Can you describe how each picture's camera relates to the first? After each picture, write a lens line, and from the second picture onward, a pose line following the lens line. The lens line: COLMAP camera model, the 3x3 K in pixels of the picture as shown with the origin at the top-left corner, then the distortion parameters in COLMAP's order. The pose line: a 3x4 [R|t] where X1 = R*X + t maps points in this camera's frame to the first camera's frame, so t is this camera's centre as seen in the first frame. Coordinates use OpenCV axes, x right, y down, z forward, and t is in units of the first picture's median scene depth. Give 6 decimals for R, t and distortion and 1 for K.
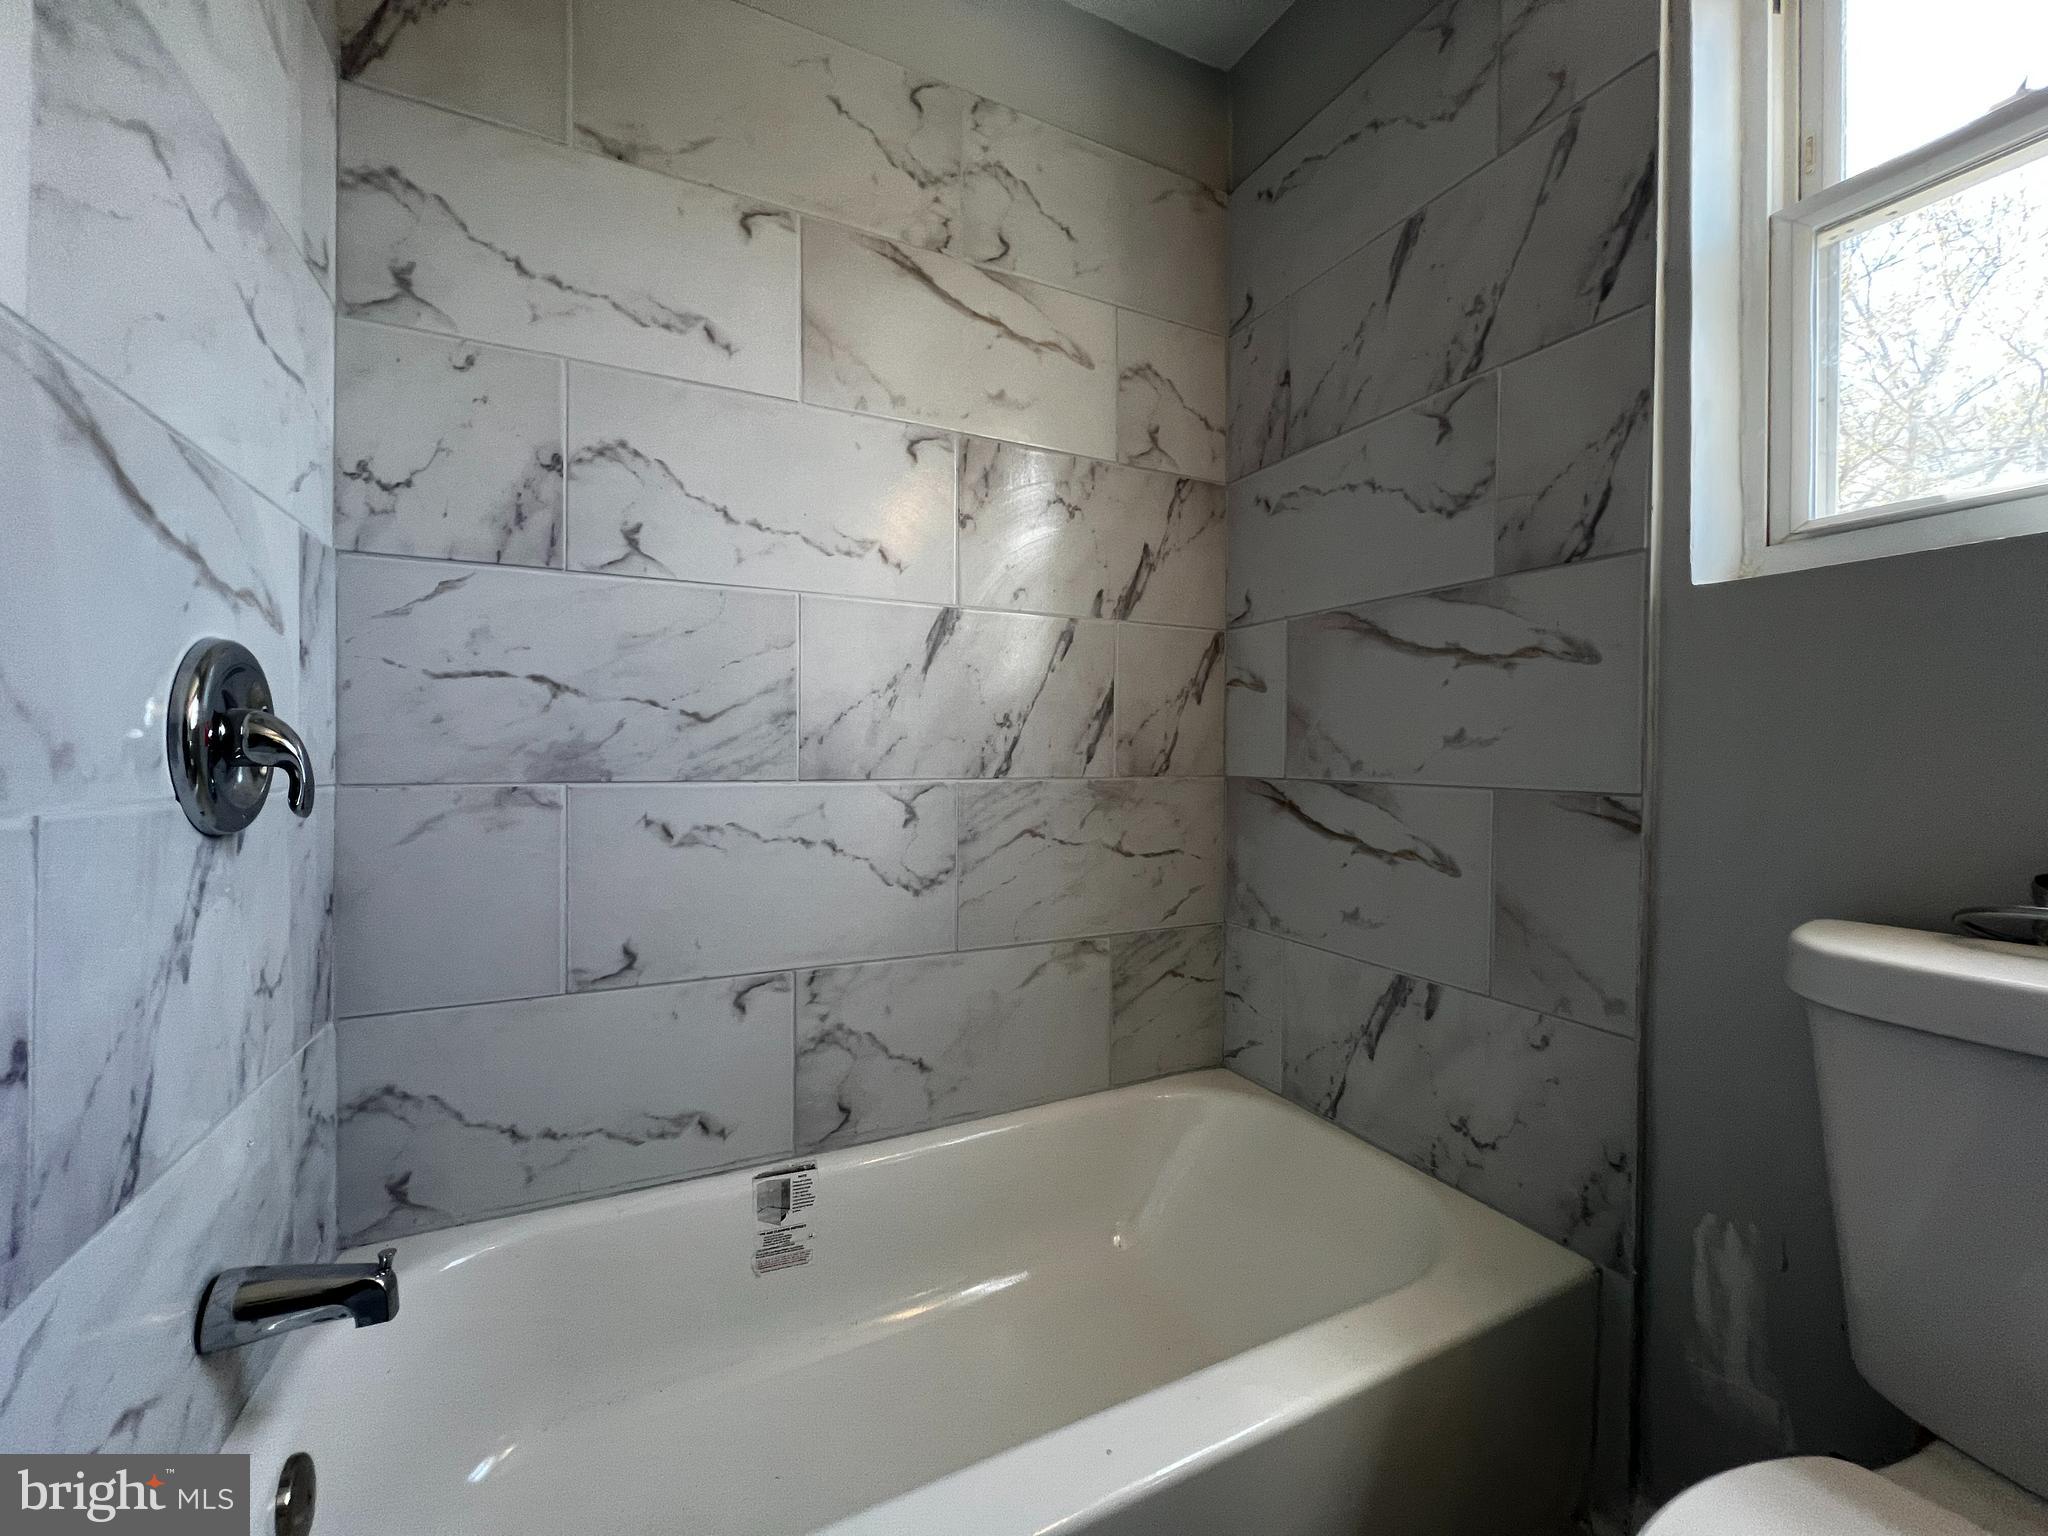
lens RADIAL K [[821.9, 0, 1018.8], [0, 821.9, 763.9], [0, 0, 1]] dist [-0.002423, 0.000754]
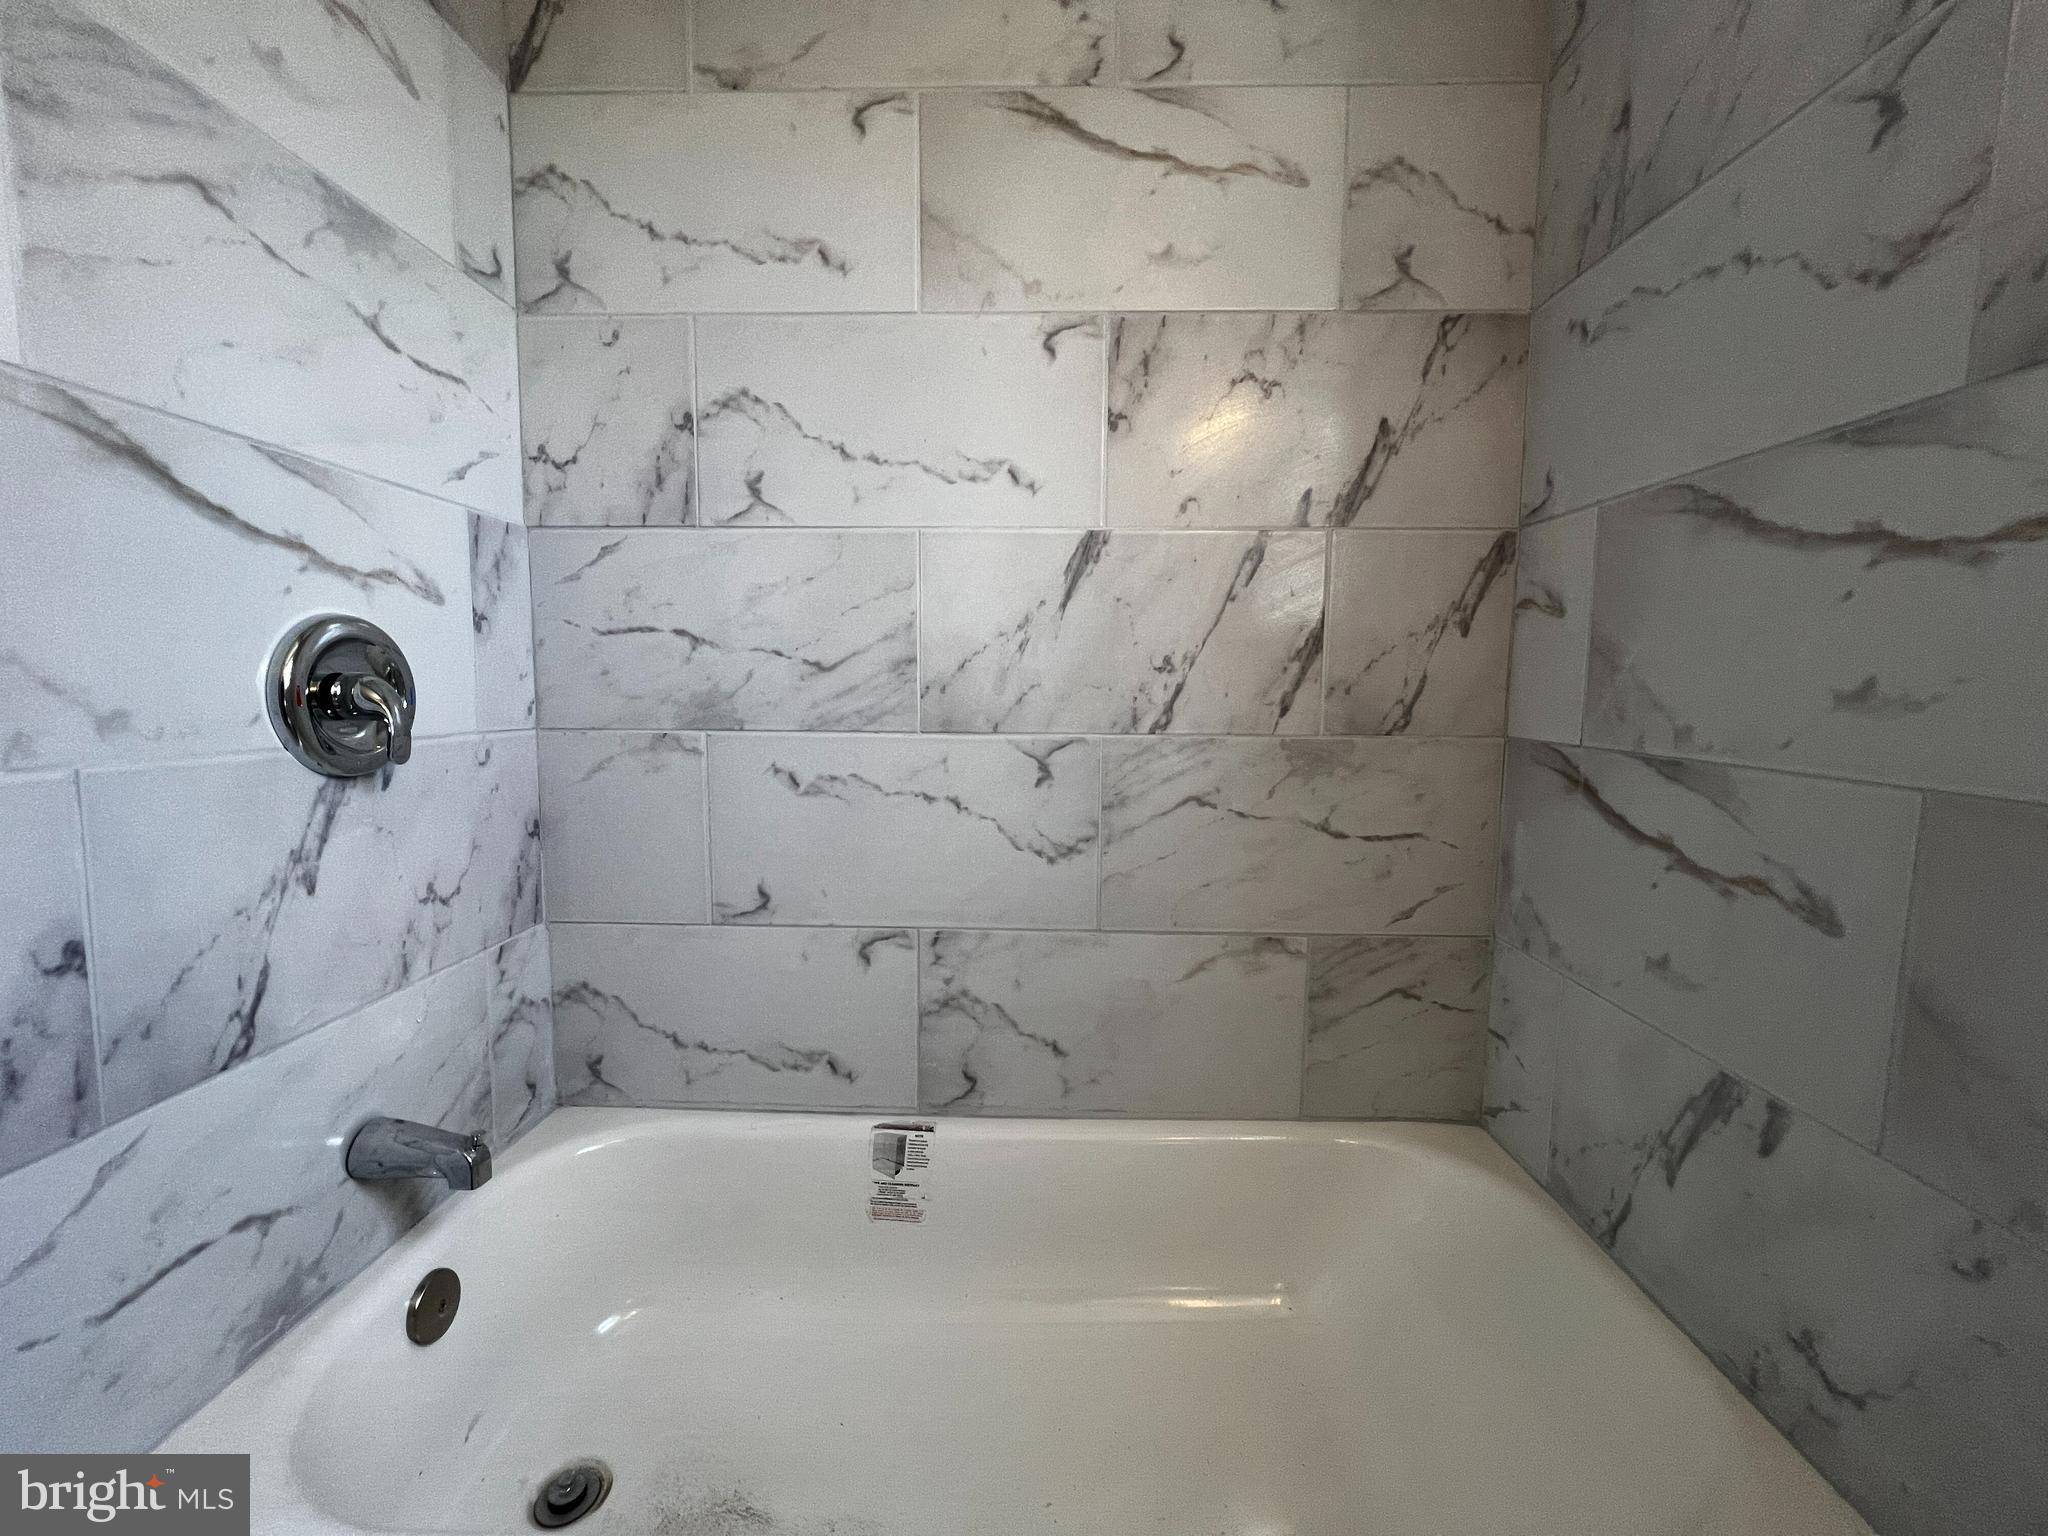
lens RADIAL K [[821.9, 0, 1011.6], [0, 821.9, 764.0], [0, 0, 1]] dist [-0.002423, 0.000754]
pose [[0.884609, 0.047831, -0.463875, 0.274940], [-0.008373, 0.996195, 0.086753, -0.027325], [0.466259, -0.072859, 0.881643, 0.225299]]
